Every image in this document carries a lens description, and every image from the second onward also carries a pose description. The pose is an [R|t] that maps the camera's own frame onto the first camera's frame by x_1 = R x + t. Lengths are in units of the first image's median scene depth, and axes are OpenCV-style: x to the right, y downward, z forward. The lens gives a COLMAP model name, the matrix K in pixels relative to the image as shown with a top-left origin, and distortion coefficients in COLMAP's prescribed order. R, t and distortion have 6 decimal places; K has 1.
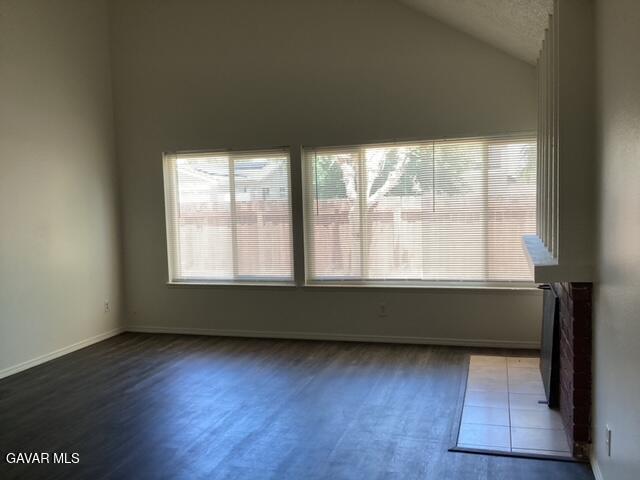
lens RADIAL K [[573.3, 0, 320.0], [0, 573.3, 240.0], [0, 0, 1]] dist [0.115164, -0.247875]
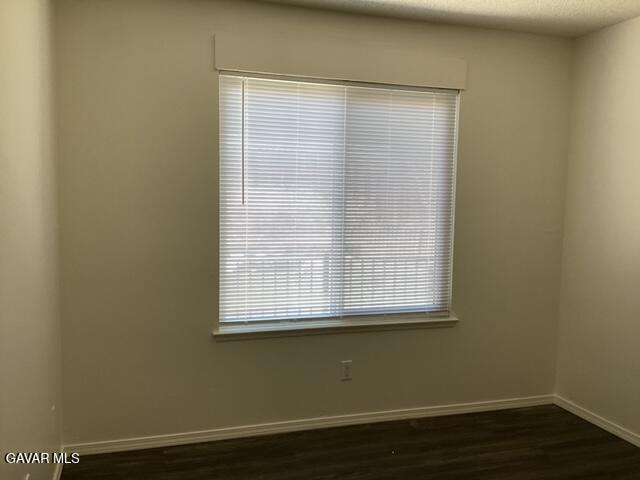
lens RADIAL K [[573.3, 0, 320.0], [0, 573.3, 240.0], [0, 0, 1]] dist [0.115164, -0.247875]
pose [[0.816450, -0.000558, 0.577416, -0.482316], [-0.009259, 0.999858, 0.014057, -0.013729], [-0.577342, -0.016823, 0.816329, 0.545864]]
